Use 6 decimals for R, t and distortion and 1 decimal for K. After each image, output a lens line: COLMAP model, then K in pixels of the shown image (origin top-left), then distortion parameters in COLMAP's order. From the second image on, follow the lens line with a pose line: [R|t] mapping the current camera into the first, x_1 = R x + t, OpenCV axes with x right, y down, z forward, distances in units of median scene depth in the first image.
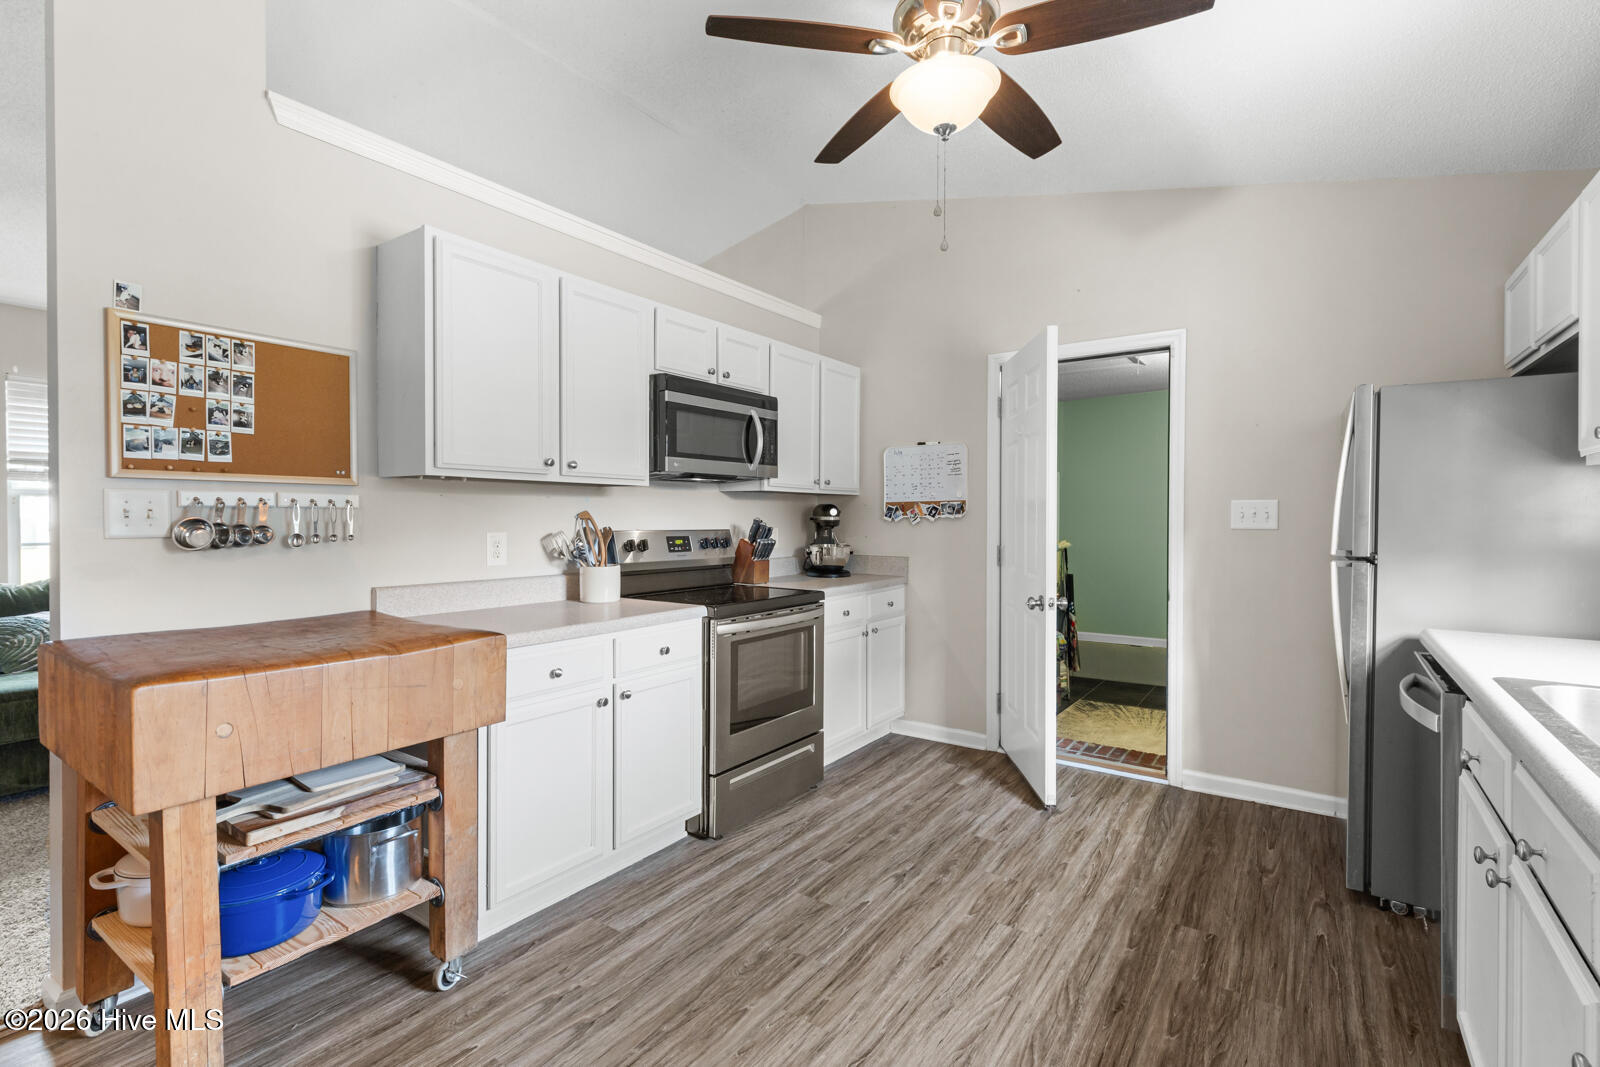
lens RADIAL K [[731.7, 0, 783.5], [0, 731.7, 531.0], [0, 0, 1]] dist [0.005402, -0.001044]
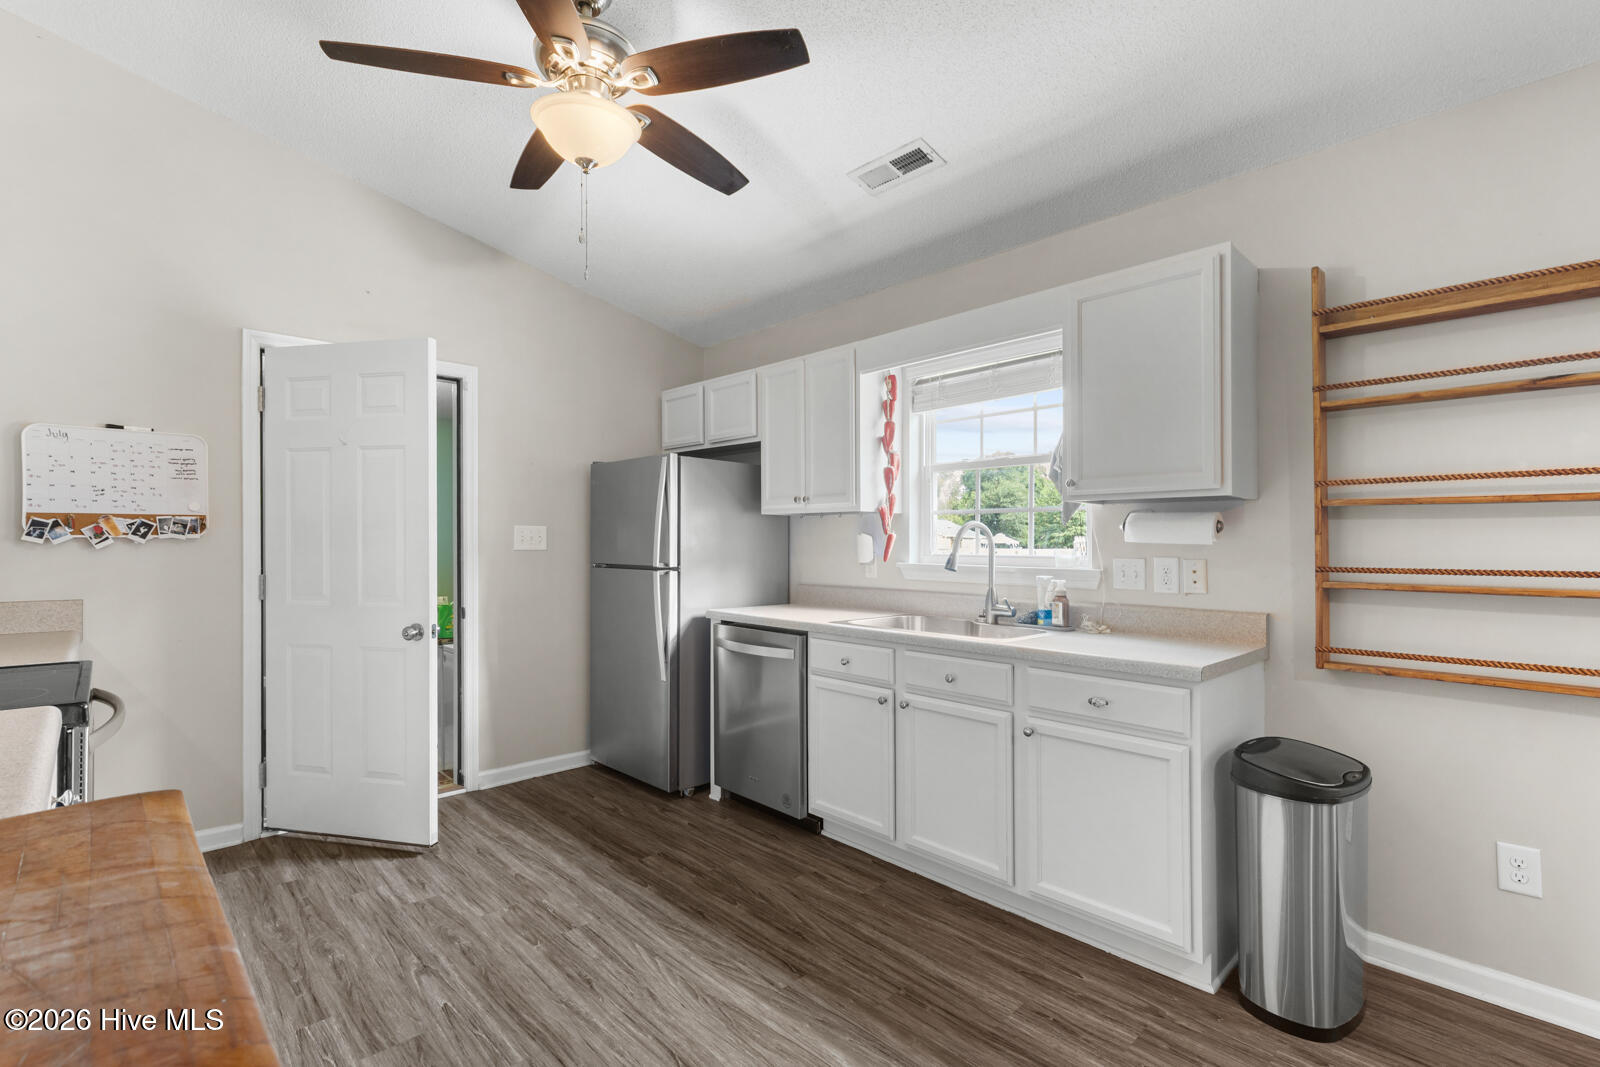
lens RADIAL K [[731.7, 0, 845.9], [0, 731.7, 536.7], [0, 0, 1]] dist [0.005402, -0.001044]
pose [[0.154800, 0.008706, 0.987907, -0.554467], [0.012636, 0.999862, -0.010791, -0.006163], [-0.987865, 0.014154, 0.154669, 0.363625]]
